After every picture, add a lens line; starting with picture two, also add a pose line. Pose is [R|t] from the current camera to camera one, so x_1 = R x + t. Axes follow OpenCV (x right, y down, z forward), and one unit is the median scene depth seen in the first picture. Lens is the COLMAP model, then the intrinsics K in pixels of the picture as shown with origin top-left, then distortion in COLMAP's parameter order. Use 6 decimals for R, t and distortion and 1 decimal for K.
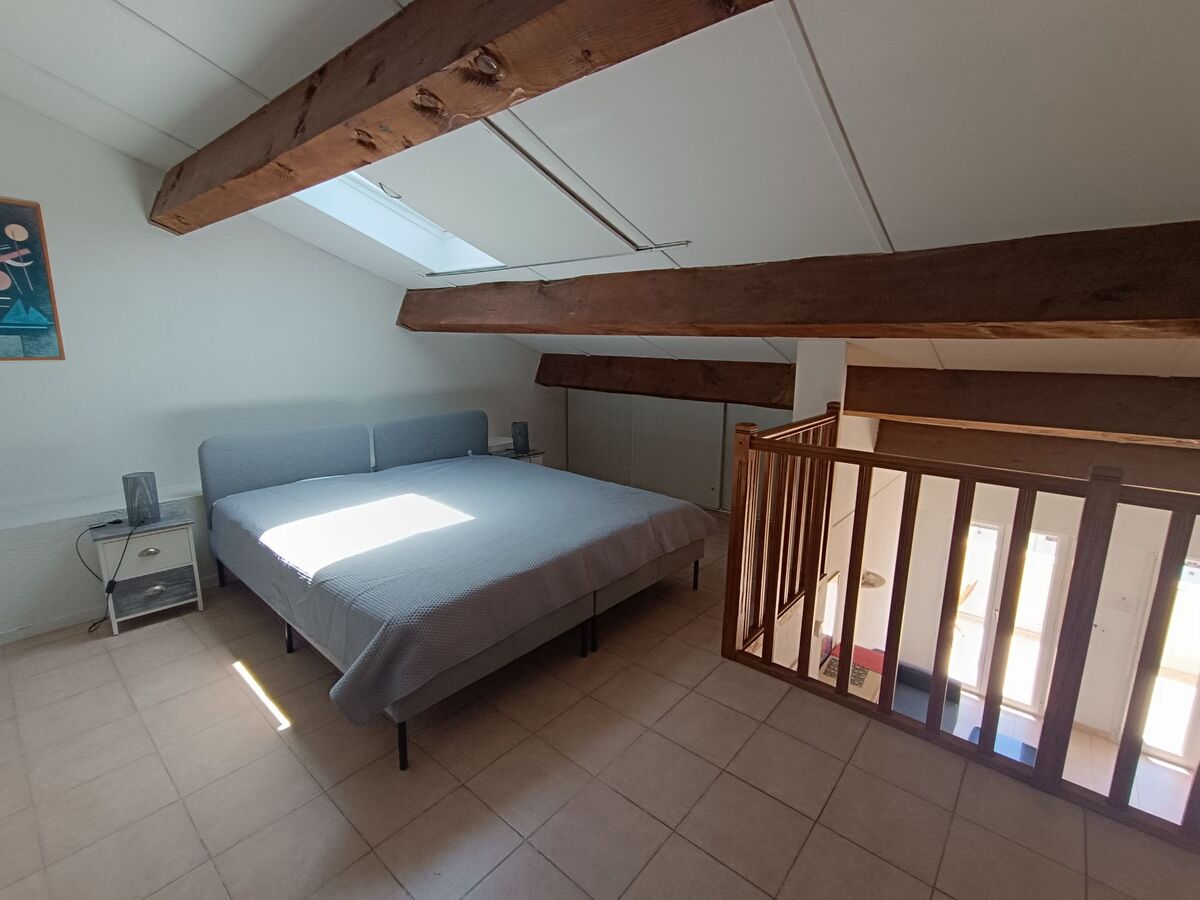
lens RADIAL K [[544.1, 0, 600.0], [0, 544.1, 450.0], [0, 0, 1]] dist [-0.015801, 0.007546]
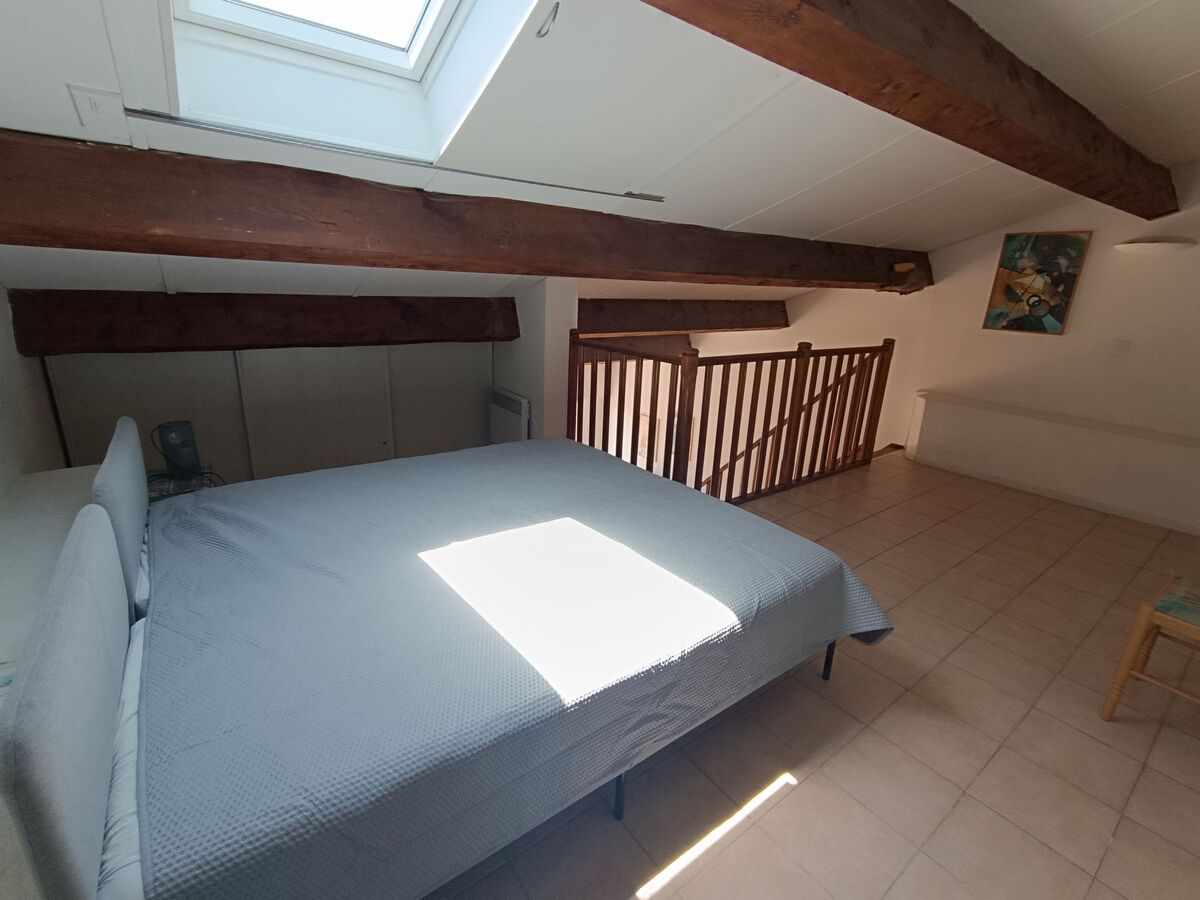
lens RADIAL K [[544.1, 0, 600.0], [0, 544.1, 450.0], [0, 0, 1]] dist [-0.015801, 0.007546]
pose [[0.219033, -0.292472, 0.930851, -0.847294], [0.153580, 0.952459, 0.263124, -0.154512], [-0.963555, 0.085328, 0.253538, 0.685221]]
